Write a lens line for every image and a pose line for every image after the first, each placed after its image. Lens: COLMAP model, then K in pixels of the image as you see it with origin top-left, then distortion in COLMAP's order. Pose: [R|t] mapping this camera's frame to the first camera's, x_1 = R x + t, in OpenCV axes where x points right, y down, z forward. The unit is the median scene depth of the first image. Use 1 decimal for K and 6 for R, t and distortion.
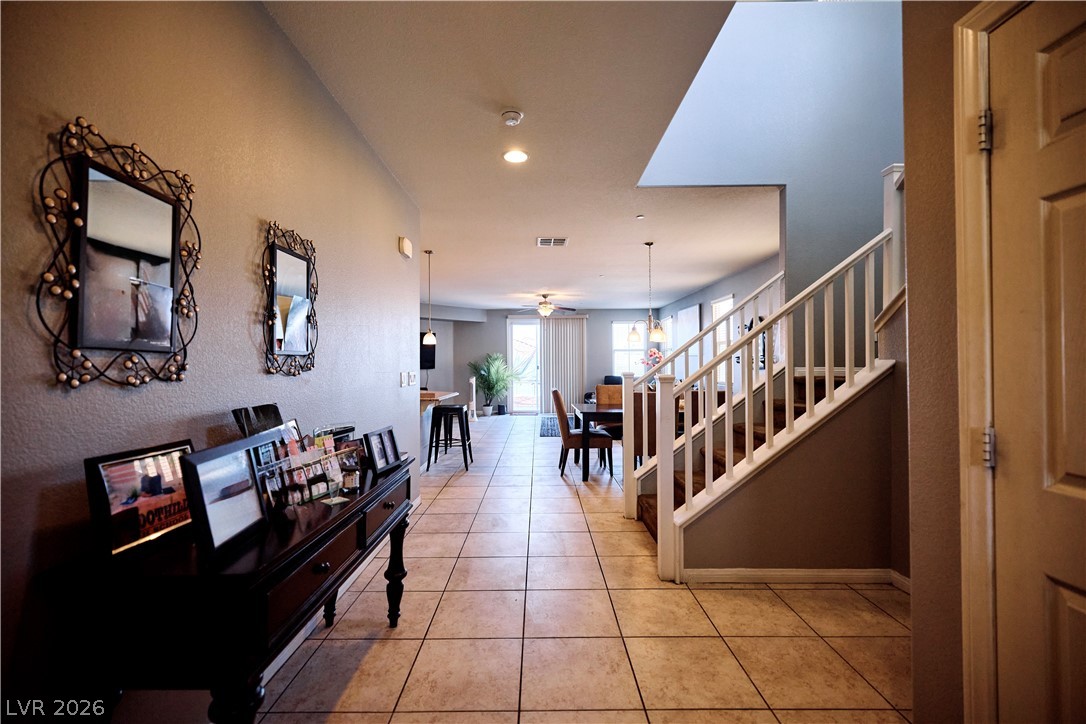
lens RADIAL K [[476.1, 0, 539.1], [0, 476.1, 363.6], [0, 0, 1]] dist [0.000876, 0.000057]
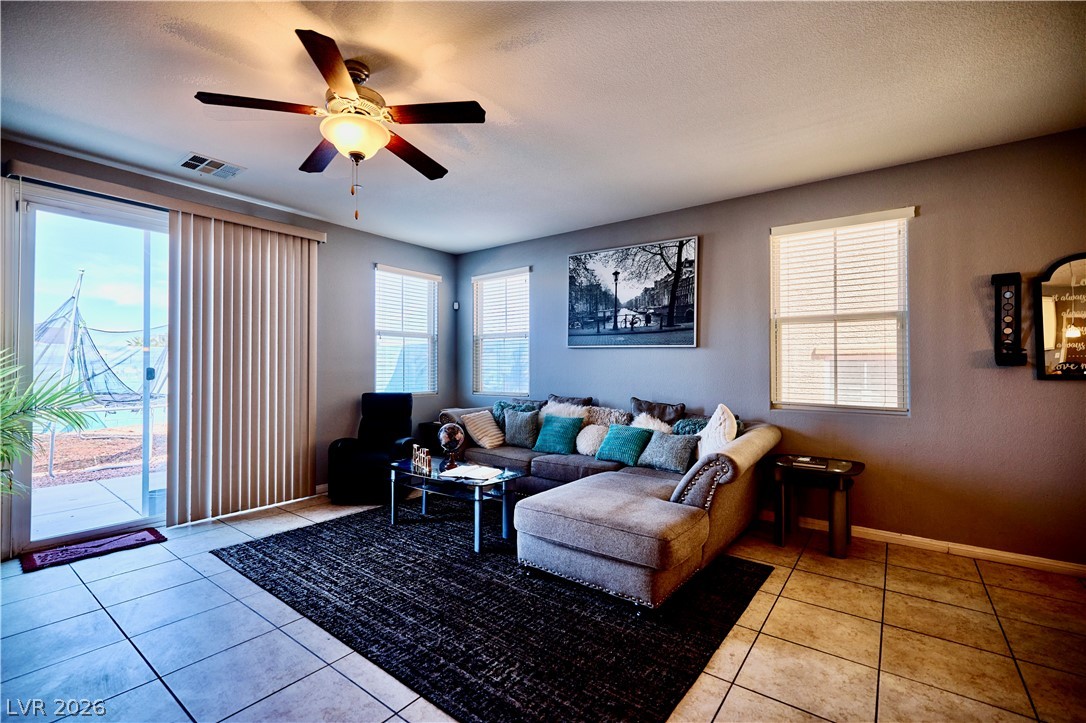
lens RADIAL K [[476.1, 0, 539.1], [0, 476.1, 363.1], [0, 0, 1]] dist [0.000876, 0.000057]
pose [[0.600880, 0.012395, 0.799243, -0.094120], [-0.006361, 0.999922, -0.010725, 0.002899], [-0.799314, 0.001360, 0.600913, 0.640529]]
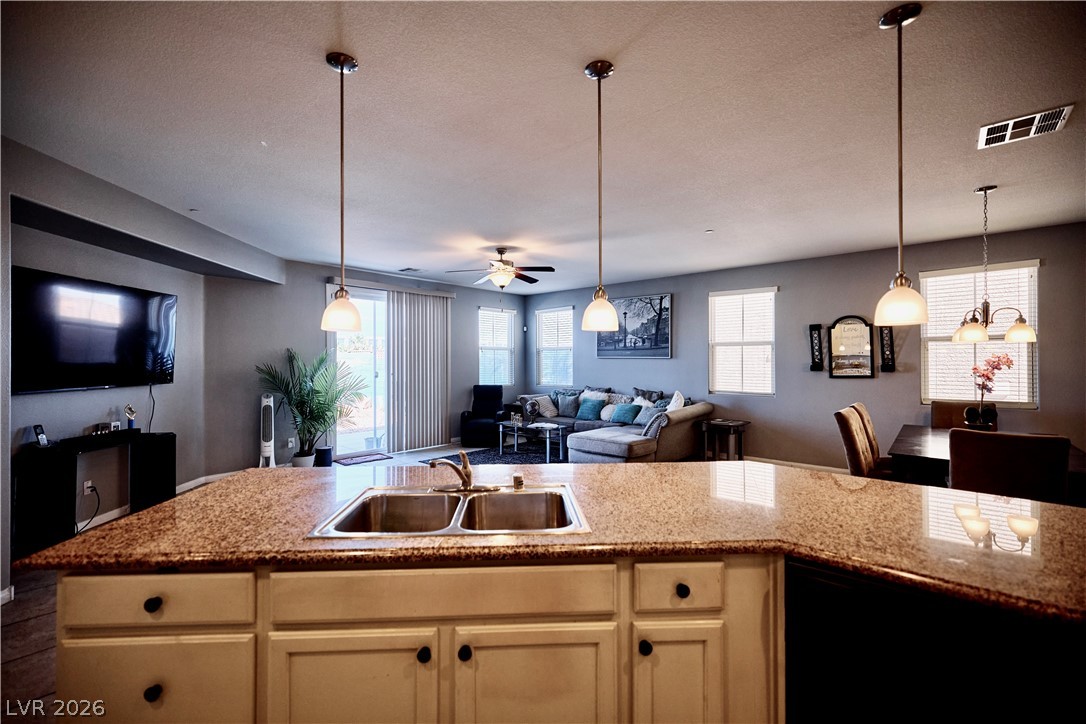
lens RADIAL K [[476.1, 0, 539.1], [0, 476.1, 363.6], [0, 0, 1]] dist [0.000876, 0.000057]
pose [[0.669567, -0.000661, 0.742751, -0.303566], [-0.002799, 0.999990, 0.003414, -0.008387], [-0.742746, -0.004365, 0.669559, 0.478628]]
